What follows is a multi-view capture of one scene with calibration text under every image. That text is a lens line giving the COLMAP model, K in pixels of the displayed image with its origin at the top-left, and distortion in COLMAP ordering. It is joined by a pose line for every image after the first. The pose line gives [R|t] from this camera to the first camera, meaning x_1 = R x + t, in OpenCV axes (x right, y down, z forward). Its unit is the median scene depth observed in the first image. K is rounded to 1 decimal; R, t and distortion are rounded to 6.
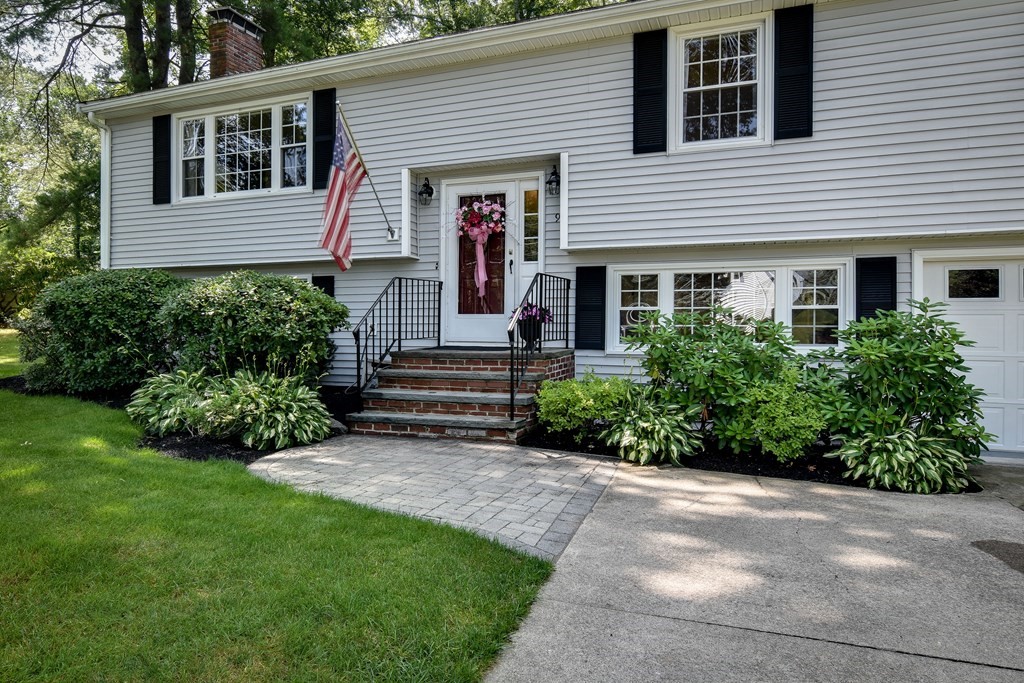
lens RADIAL K [[512.6, 0, 511.0], [0, 512.6, 297.9], [0, 0, 1]] dist [0.000514, -0.000233]
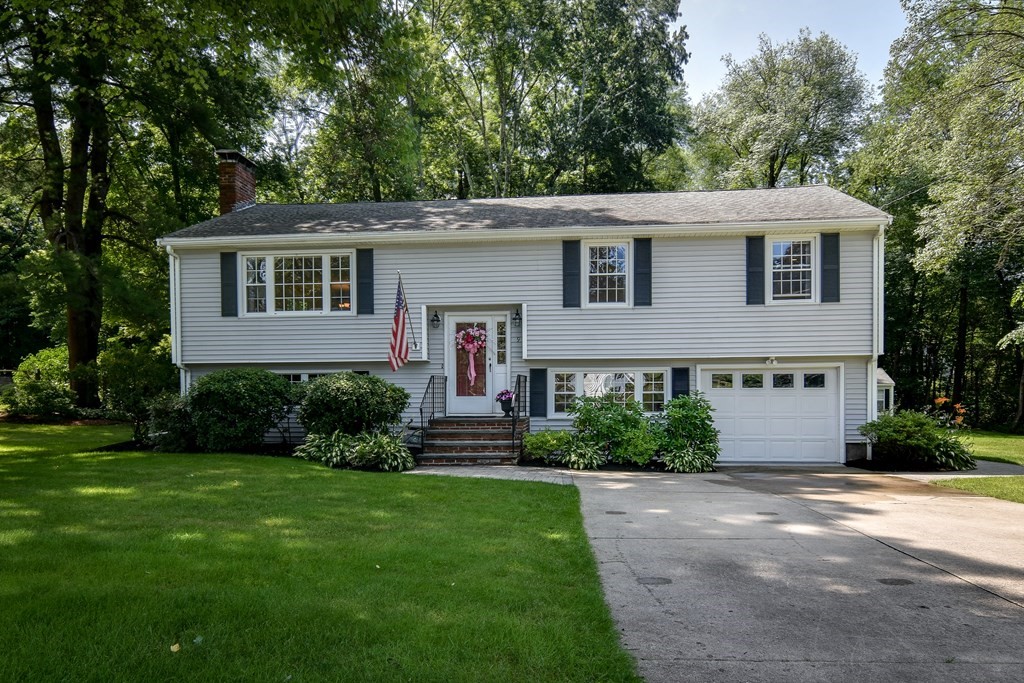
lens RADIAL K [[545.4, 0, 499.7], [0, 545.4, 340.8], [0, 0, 1]] dist [0.003027, 0.000108]
pose [[0.966428, 0.018646, 0.256261, -0.463460], [-0.005930, 0.998716, -0.050305, -0.064161], [-0.256870, 0.047096, 0.965298, -0.786878]]
